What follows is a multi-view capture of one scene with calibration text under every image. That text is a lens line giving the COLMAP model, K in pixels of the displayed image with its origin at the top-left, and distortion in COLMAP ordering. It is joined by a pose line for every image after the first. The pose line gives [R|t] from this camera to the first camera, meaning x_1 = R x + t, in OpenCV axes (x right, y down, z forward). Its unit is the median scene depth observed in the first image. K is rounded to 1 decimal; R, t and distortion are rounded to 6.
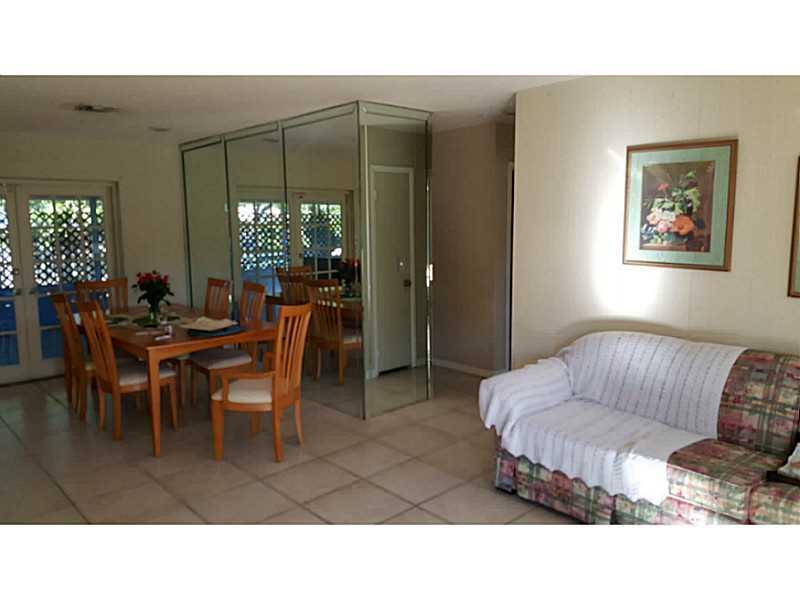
lens RADIAL K [[562.3, 0, 400.0], [0, 562.3, 300.0], [0, 0, 1]] dist [-0.002055, -0.001026]
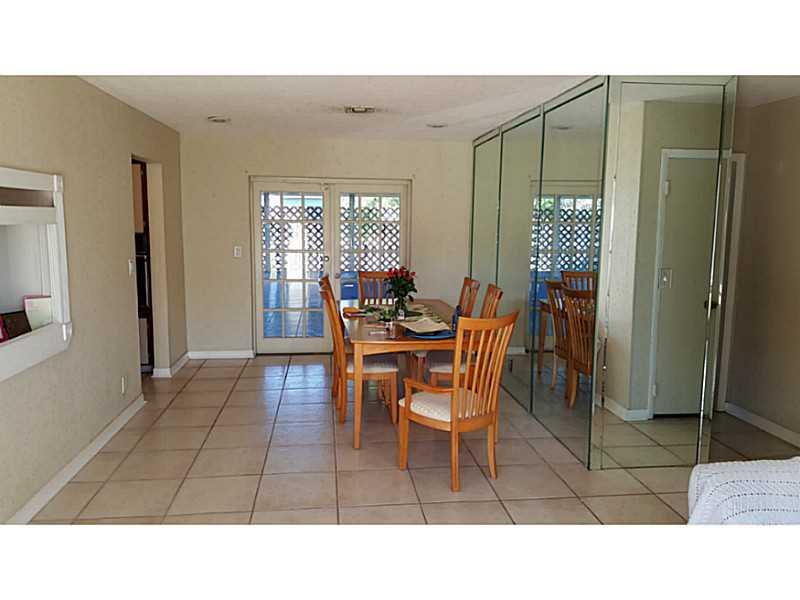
lens RADIAL K [[562.3, 0, 400.0], [0, 562.3, 300.0], [0, 0, 1]] dist [-0.002055, -0.001026]
pose [[0.786118, 0.107643, -0.608631, 0.217677], [-0.105718, 0.993624, 0.039186, -0.034891], [0.608968, 0.033539, 0.792485, 0.230910]]
